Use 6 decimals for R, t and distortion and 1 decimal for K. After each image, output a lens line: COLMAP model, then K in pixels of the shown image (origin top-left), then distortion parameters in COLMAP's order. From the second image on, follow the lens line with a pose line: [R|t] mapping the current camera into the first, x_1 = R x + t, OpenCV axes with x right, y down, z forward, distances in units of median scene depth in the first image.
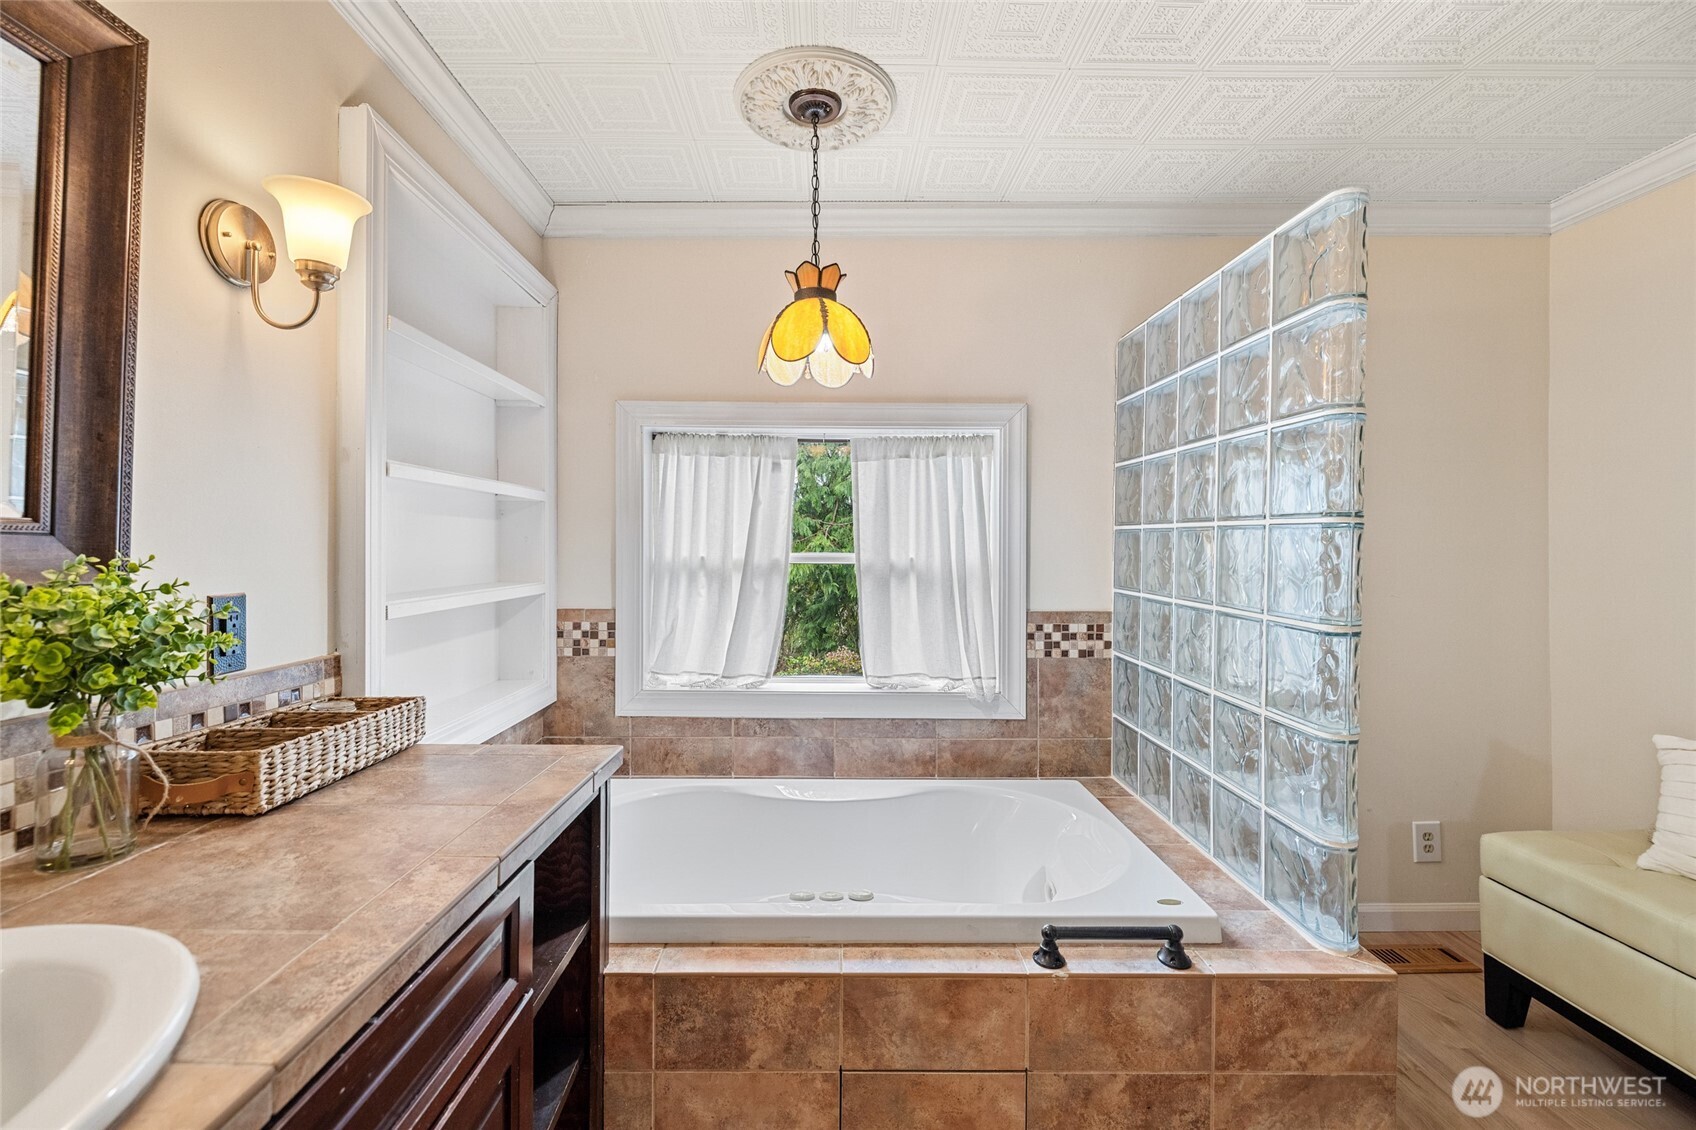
lens RADIAL K [[699.9, 0, 836.4], [0, 699.9, 551.8], [0, 0, 1]] dist [0.000872, 0.000073]
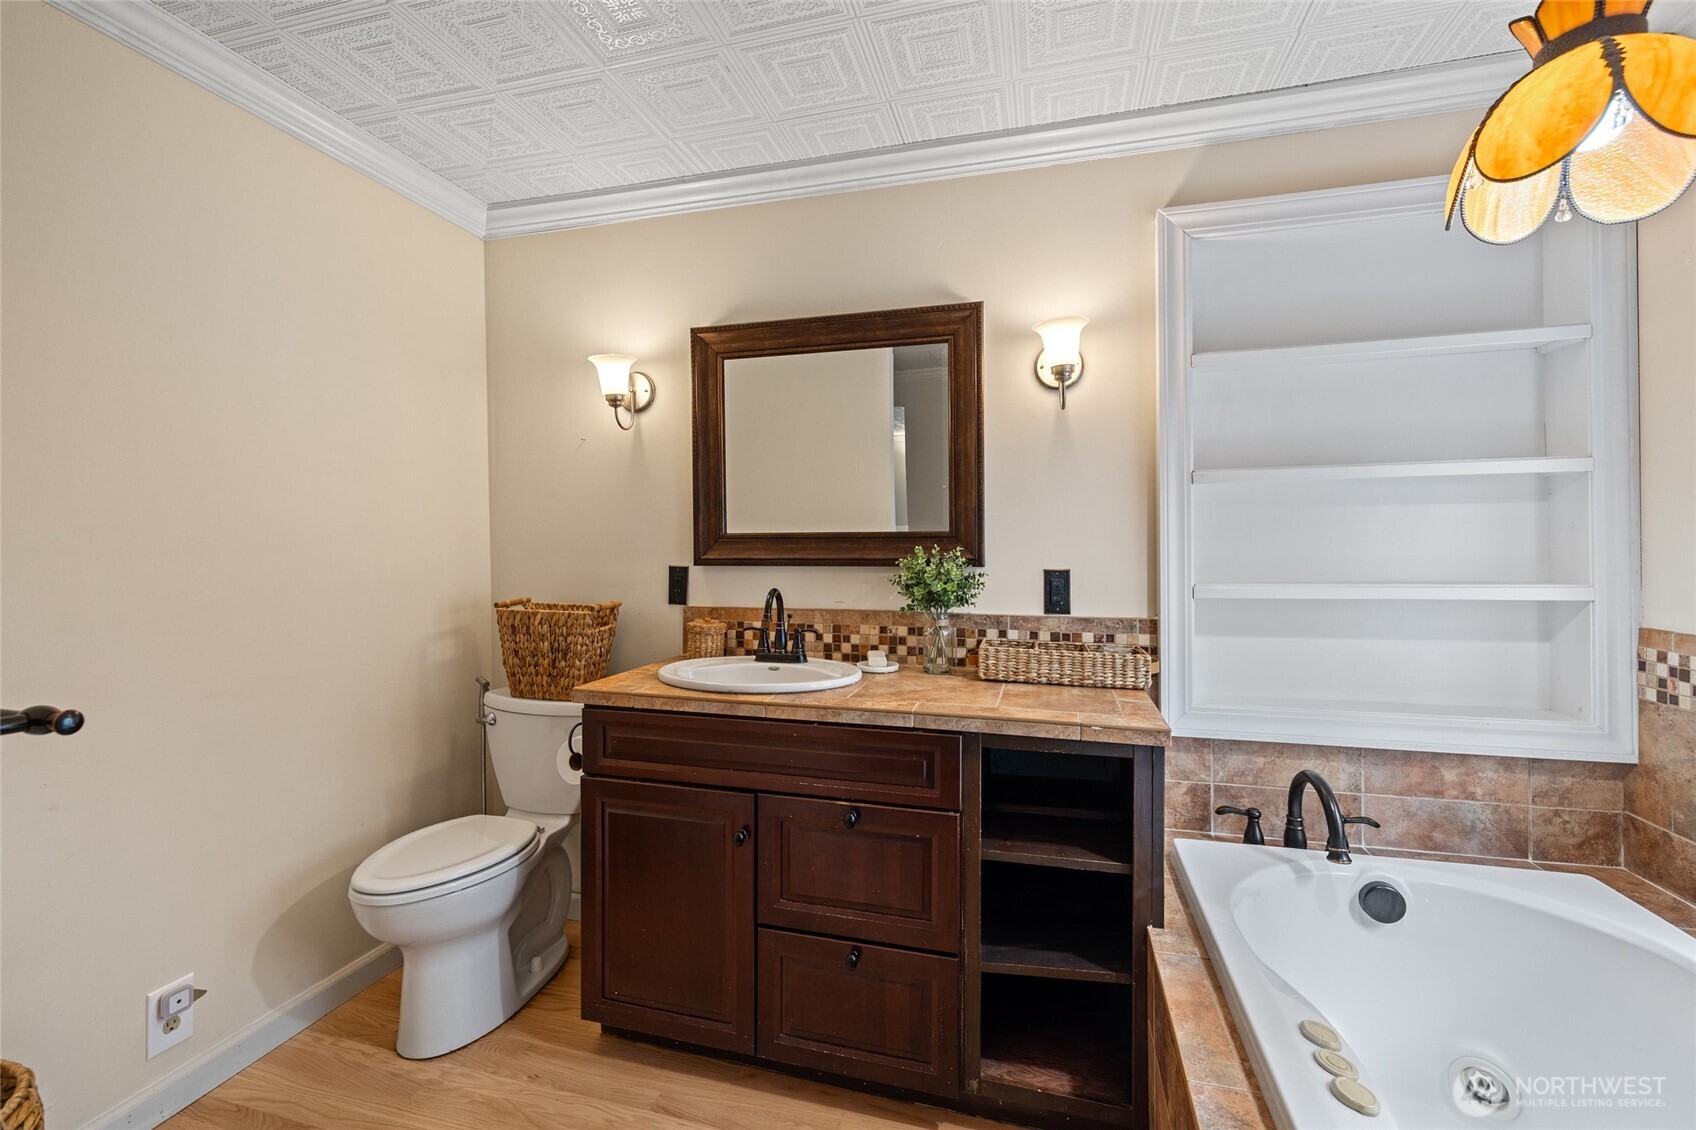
lens RADIAL K [[699.9, 0, 843.1], [0, 699.9, 552.9], [0, 0, 1]] dist [0.000872, 0.000073]
pose [[-0.266884, 0.003815, -0.963721, 0.472235], [0.003467, 0.999989, 0.002999, 0.005473], [0.963722, -0.002541, -0.266895, 0.461996]]
